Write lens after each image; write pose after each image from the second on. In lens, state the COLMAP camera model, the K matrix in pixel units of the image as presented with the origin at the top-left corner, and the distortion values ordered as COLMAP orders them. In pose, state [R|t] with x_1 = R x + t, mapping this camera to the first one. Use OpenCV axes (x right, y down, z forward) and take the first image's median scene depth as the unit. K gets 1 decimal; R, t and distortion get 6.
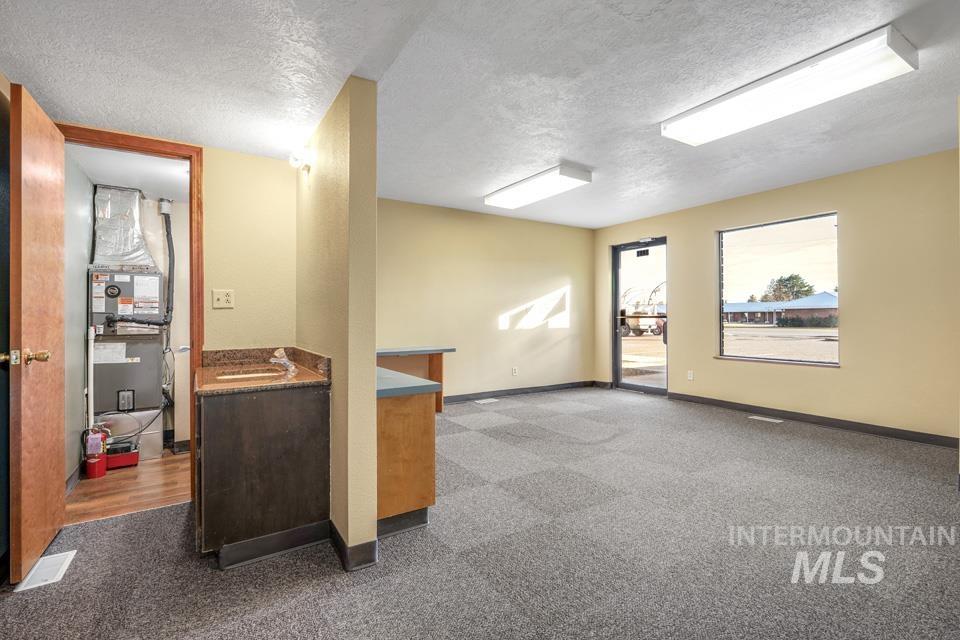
lens RADIAL K [[443.1, 0, 473.1], [0, 443.1, 312.9], [0, 0, 1]] dist [-0.017307, 0.010379]
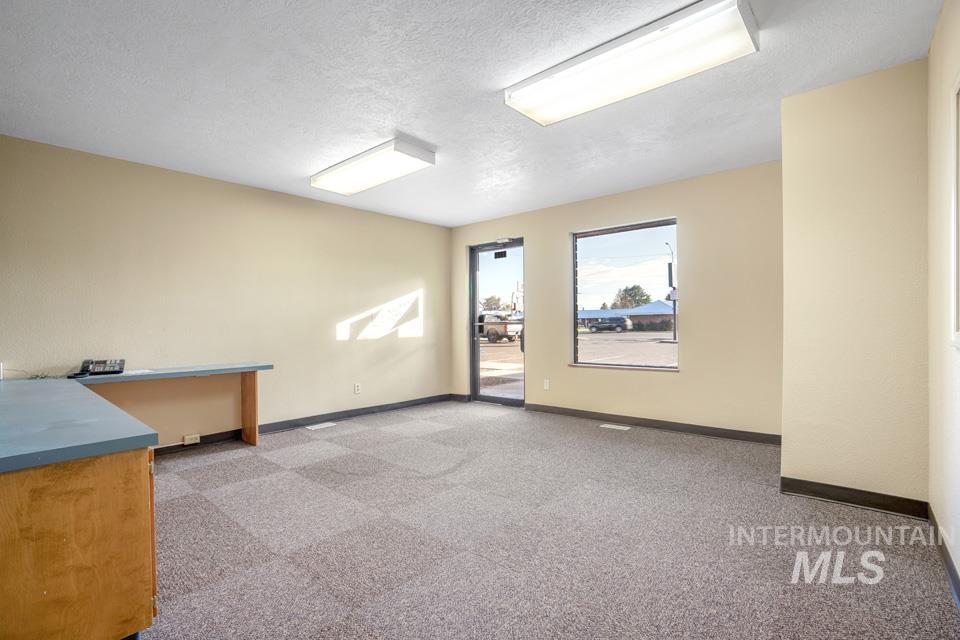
lens RADIAL K [[443.1, 0, 478.5], [0, 443.1, 324.1], [0, 0, 1]] dist [-0.017307, 0.010379]
pose [[0.959280, -0.006230, 0.282389, 0.123881], [0.003764, 0.999950, 0.009272, 0.001840], [-0.282432, -0.007832, 0.959255, 0.186868]]
